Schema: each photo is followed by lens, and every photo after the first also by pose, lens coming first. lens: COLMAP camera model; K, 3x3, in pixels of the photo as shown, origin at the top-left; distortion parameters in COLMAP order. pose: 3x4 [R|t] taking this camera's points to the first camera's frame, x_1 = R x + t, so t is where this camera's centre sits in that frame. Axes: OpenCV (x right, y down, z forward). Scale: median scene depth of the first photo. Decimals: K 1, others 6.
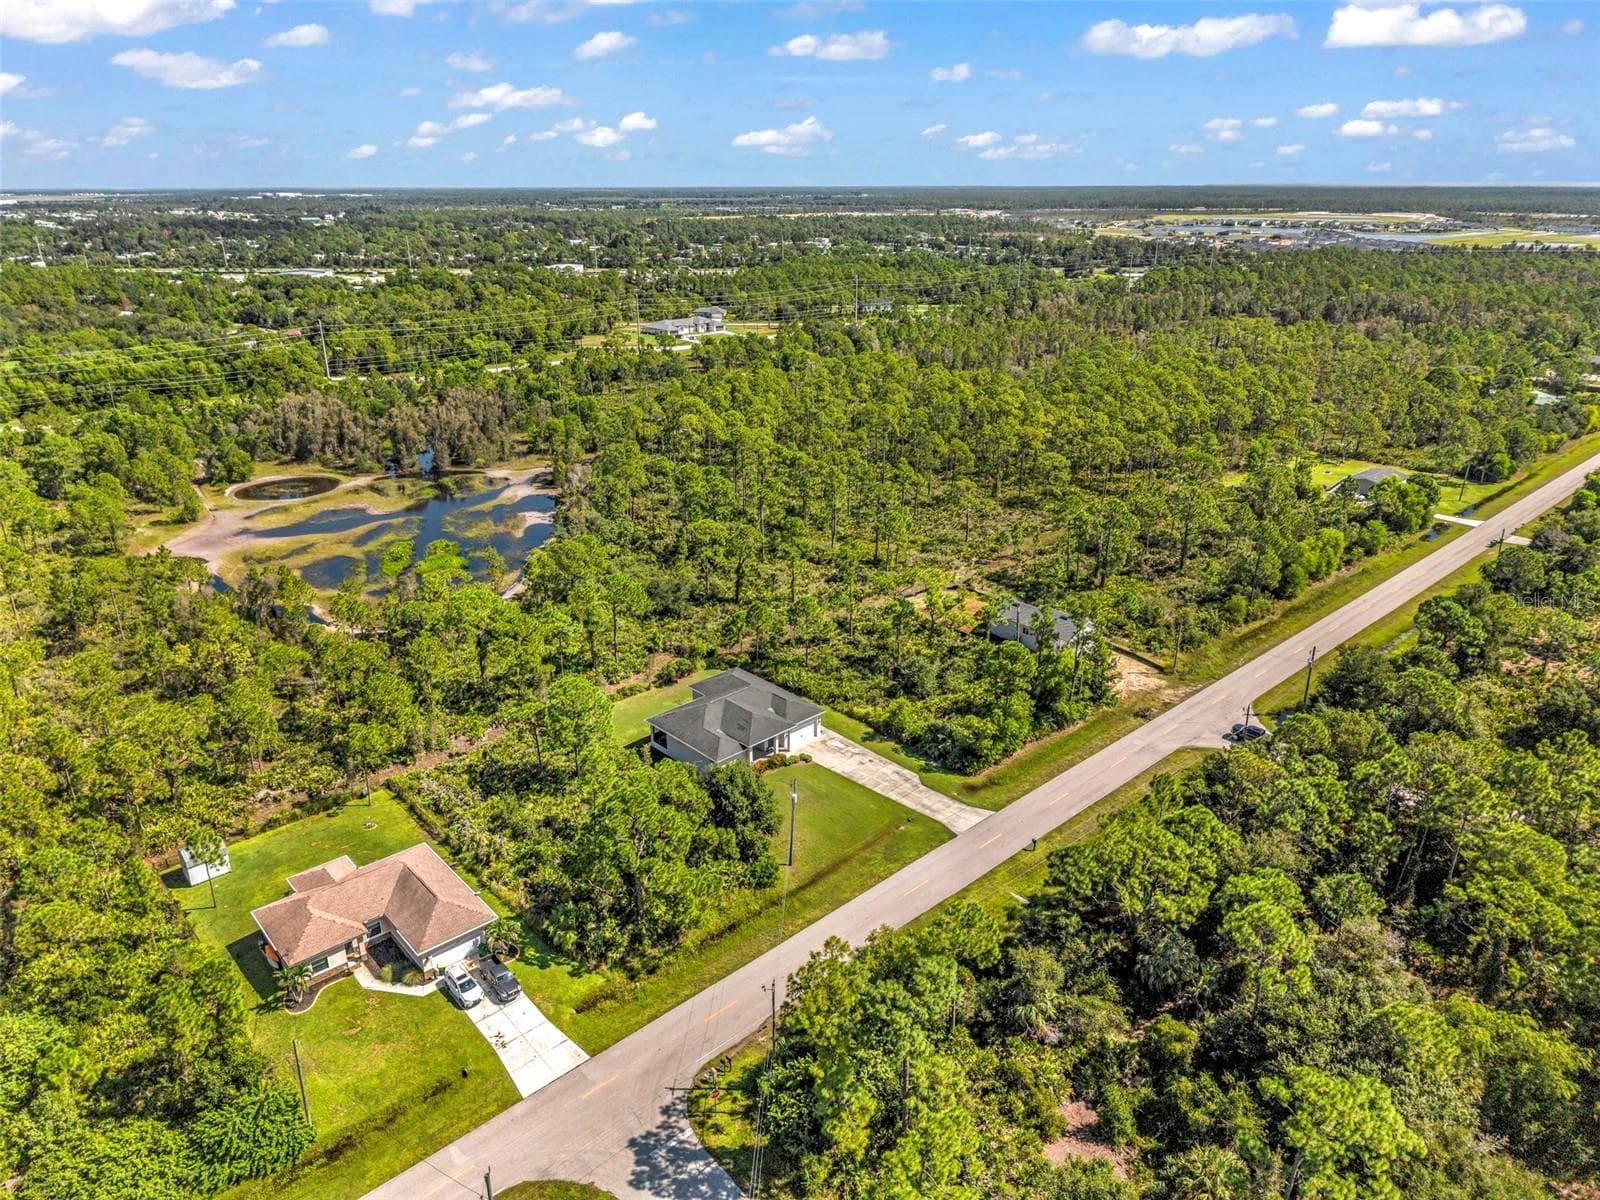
lens RADIAL K [[1072.7, 0, 797.3], [0, 1072.7, 599.0], [0, 0, 1]] dist [0.027592, -0.027049]
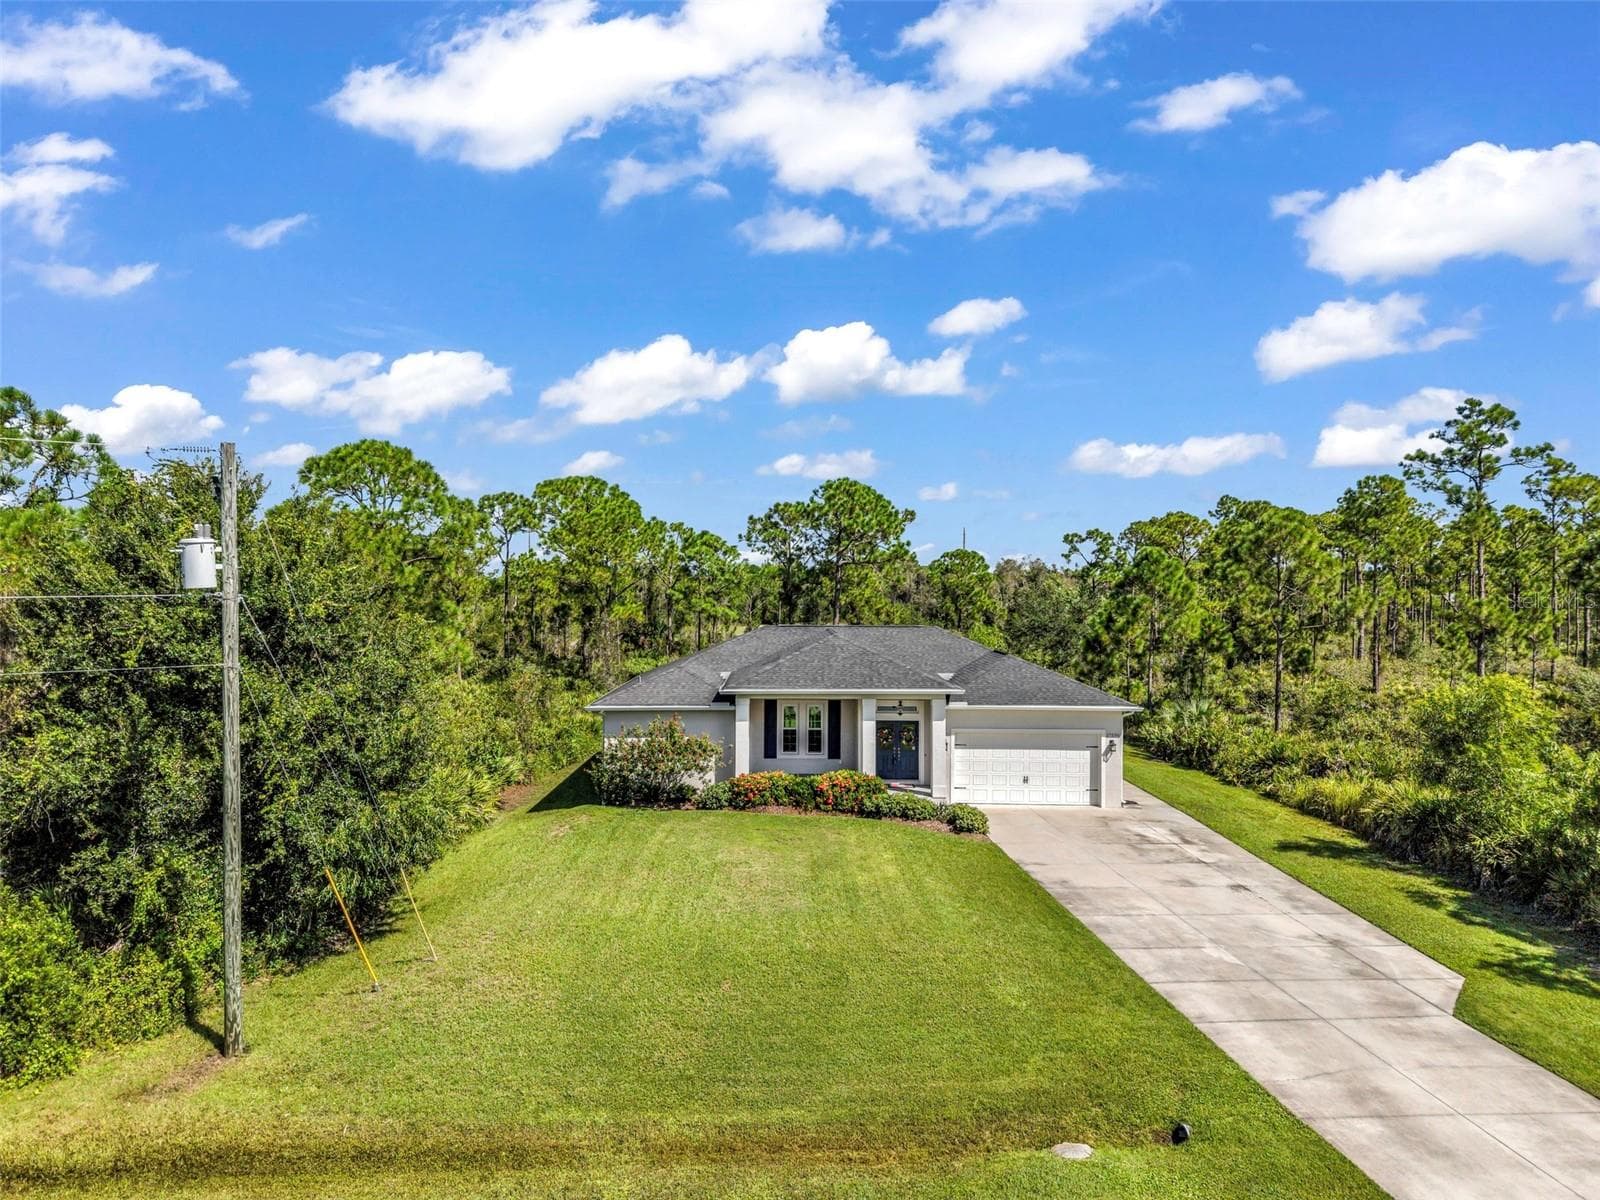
lens RADIAL K [[1072.7, 0, 797.3], [0, 1072.7, 599.0], [0, 0, 1]] dist [0.027592, -0.027049]
pose [[0.743789, 0.009621, -0.668345, 0.146437], [-0.247260, 0.932927, -0.261742, 0.177628], [0.620999, 0.359936, 0.696280, 0.793610]]
